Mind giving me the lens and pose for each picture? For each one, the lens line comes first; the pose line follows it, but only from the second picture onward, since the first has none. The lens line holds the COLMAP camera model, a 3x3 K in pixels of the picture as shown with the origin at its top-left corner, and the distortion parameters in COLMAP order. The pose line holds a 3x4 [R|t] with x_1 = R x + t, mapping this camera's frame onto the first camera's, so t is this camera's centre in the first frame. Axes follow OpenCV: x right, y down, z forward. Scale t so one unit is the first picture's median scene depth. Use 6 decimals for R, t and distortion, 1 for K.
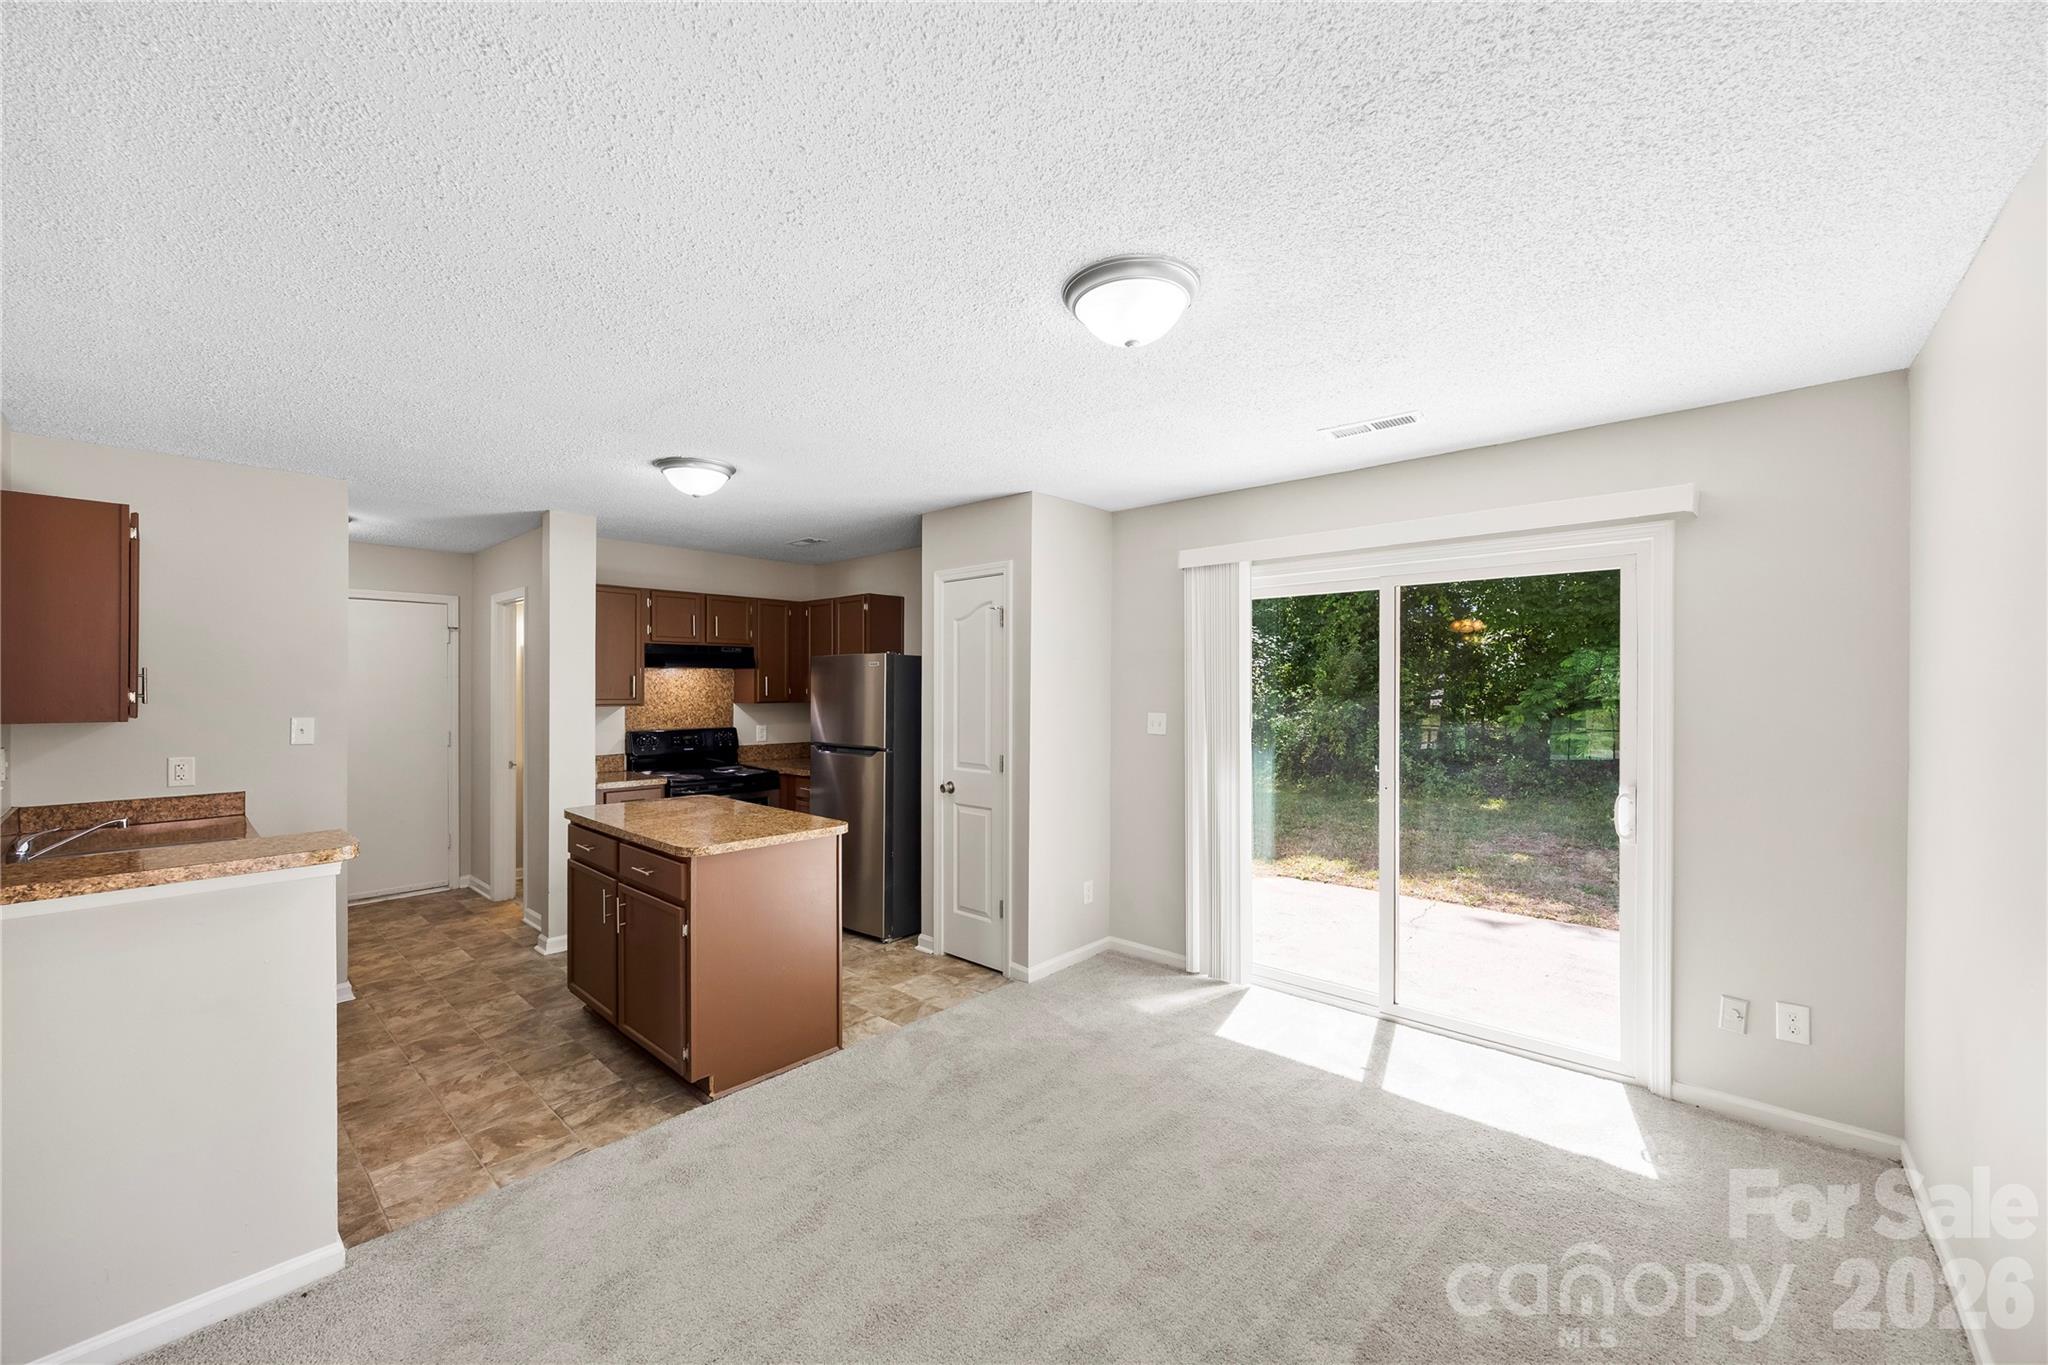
lens RADIAL K [[796.9, 0, 1042.2], [0, 796.9, 684.0], [0, 0, 1]] dist [0.000621, 0.000373]
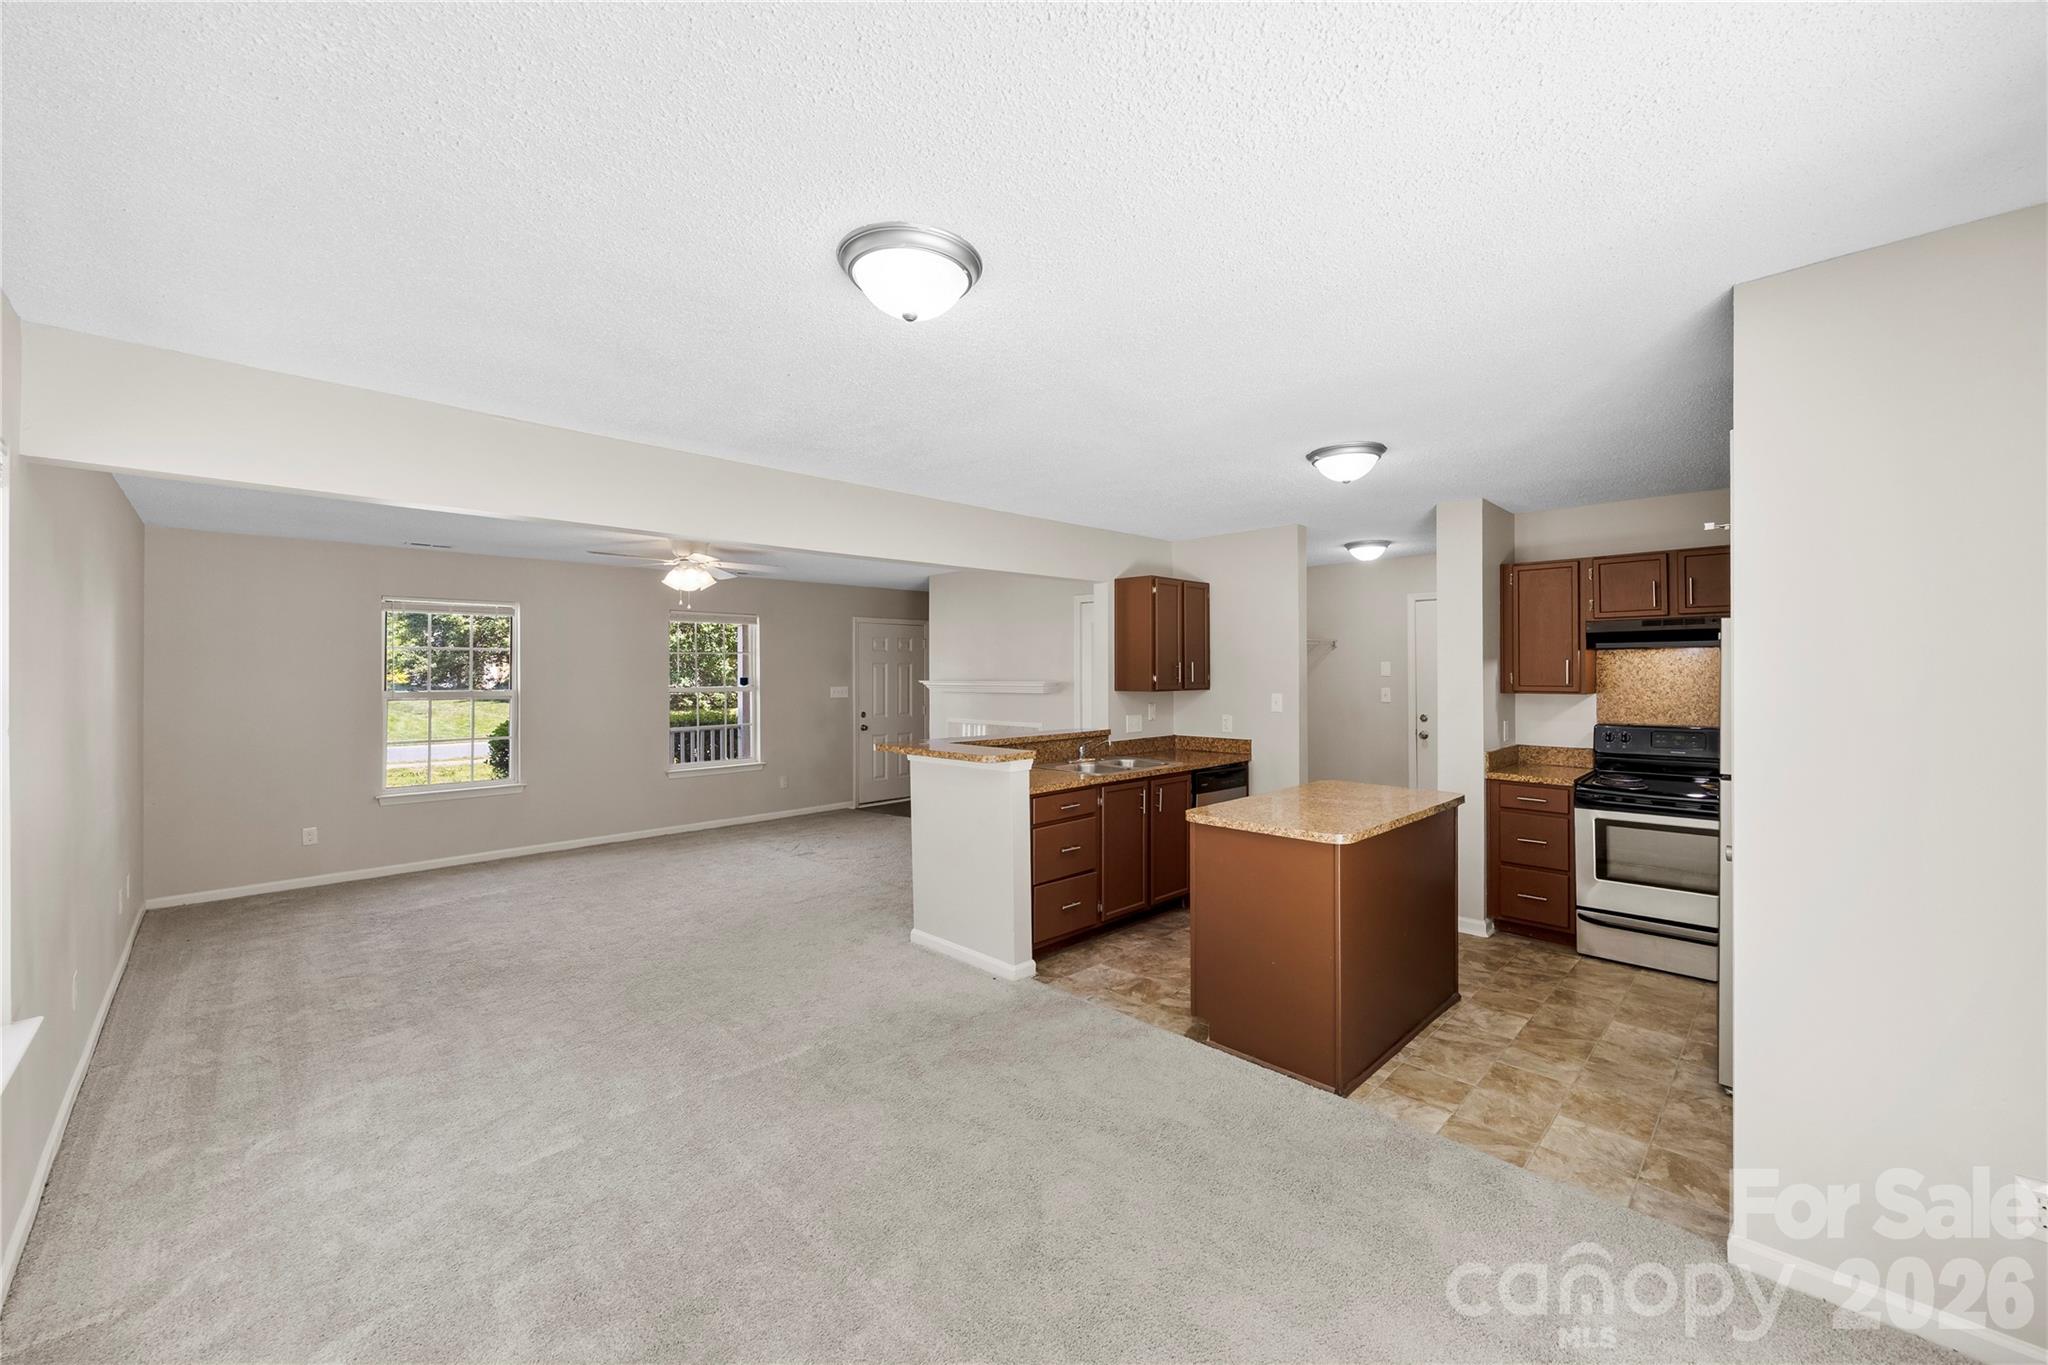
lens RADIAL K [[796.9, 0, 1021.8], [0, 796.9, 667.8], [0, 0, 1]] dist [0.000621, 0.000373]
pose [[-0.071116, -0.006111, -0.997449, 0.554106], [0.006639, 0.999956, -0.006599, 0.001083], [0.997446, -0.007092, -0.071072, 0.633593]]
